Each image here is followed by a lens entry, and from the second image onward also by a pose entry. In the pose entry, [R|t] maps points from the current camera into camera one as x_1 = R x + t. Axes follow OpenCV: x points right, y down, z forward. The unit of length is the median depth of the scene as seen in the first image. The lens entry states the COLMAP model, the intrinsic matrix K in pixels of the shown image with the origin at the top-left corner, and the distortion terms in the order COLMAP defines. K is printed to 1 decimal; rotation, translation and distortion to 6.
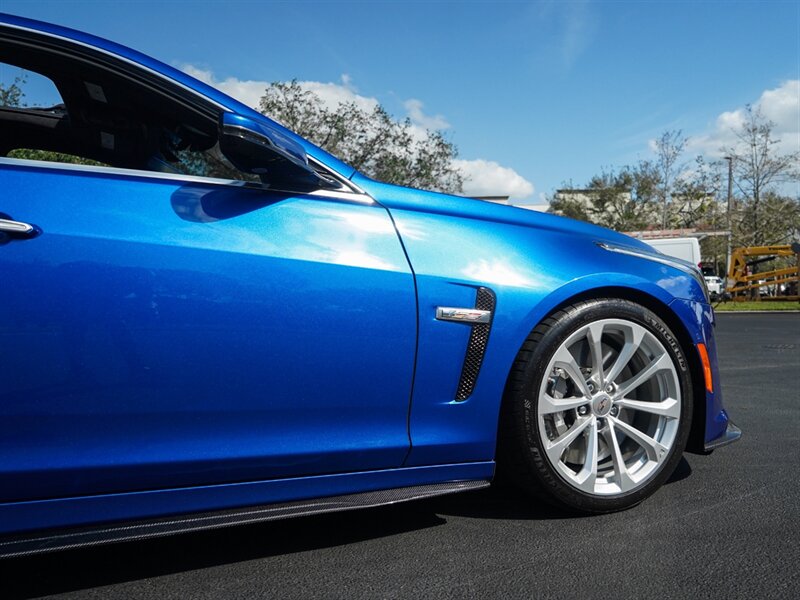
lens RADIAL K [[633.8, 0, 400.0], [0, 633.8, 300.0], [0, 0, 1]] dist [-0.028526, 0.010215]
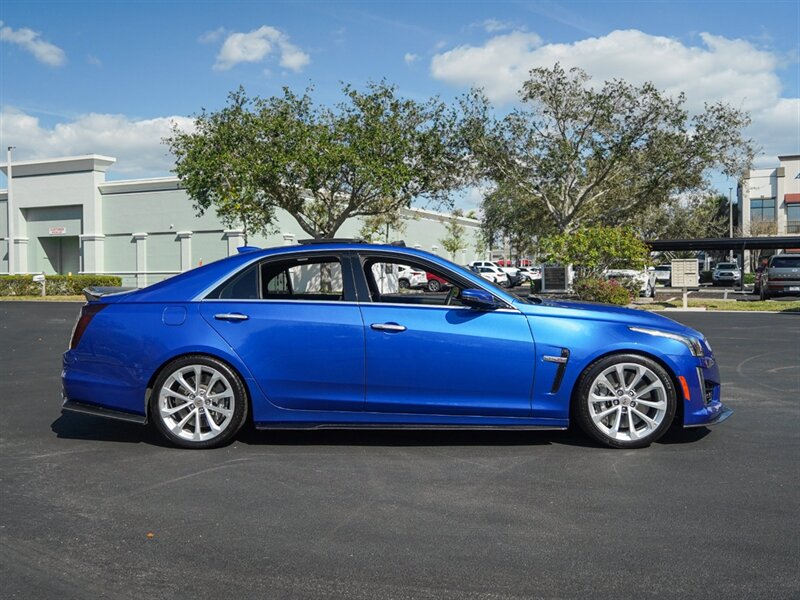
lens RADIAL K [[655.4, 0, 400.0], [0, 655.4, 300.0], [0, 0, 1]] dist [-0.006171, -0.000555]
pose [[0.921034, 0.024026, -0.388740, 0.476222], [-0.015557, 0.999568, 0.024920, -0.234590], [0.389171, -0.016904, 0.921010, -1.428613]]
